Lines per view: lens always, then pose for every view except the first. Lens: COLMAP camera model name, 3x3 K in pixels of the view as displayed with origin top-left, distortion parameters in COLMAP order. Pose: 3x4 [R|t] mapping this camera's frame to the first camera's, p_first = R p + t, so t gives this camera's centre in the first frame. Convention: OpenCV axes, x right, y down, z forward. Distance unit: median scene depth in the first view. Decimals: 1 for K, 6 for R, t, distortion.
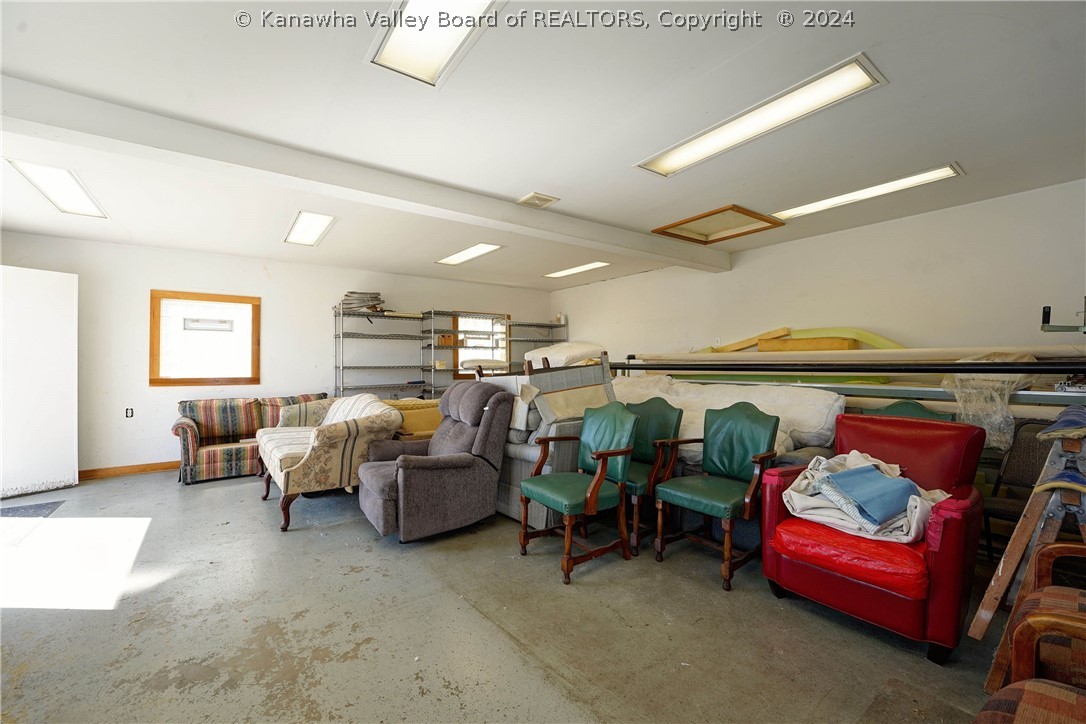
lens RADIAL K [[434.0, 0, 549.8], [0, 434.0, 366.5], [0, 0, 1]] dist [0.010009, 0.000218]
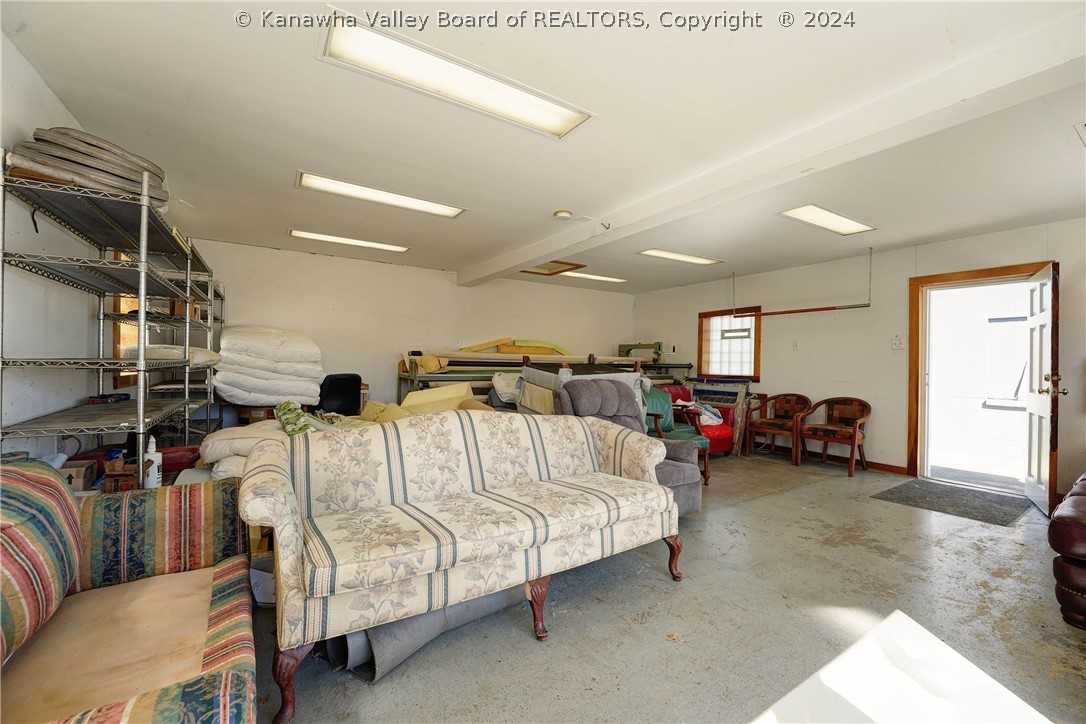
lens RADIAL K [[434.0, 0, 549.8], [0, 434.0, 360.7], [0, 0, 1]] dist [0.010009, 0.000218]
pose [[0.064938, 0.001834, 0.997888, -1.697701], [-0.008131, 0.999966, -0.001309, -0.004756], [-0.997856, -0.008029, 0.064951, 1.444478]]
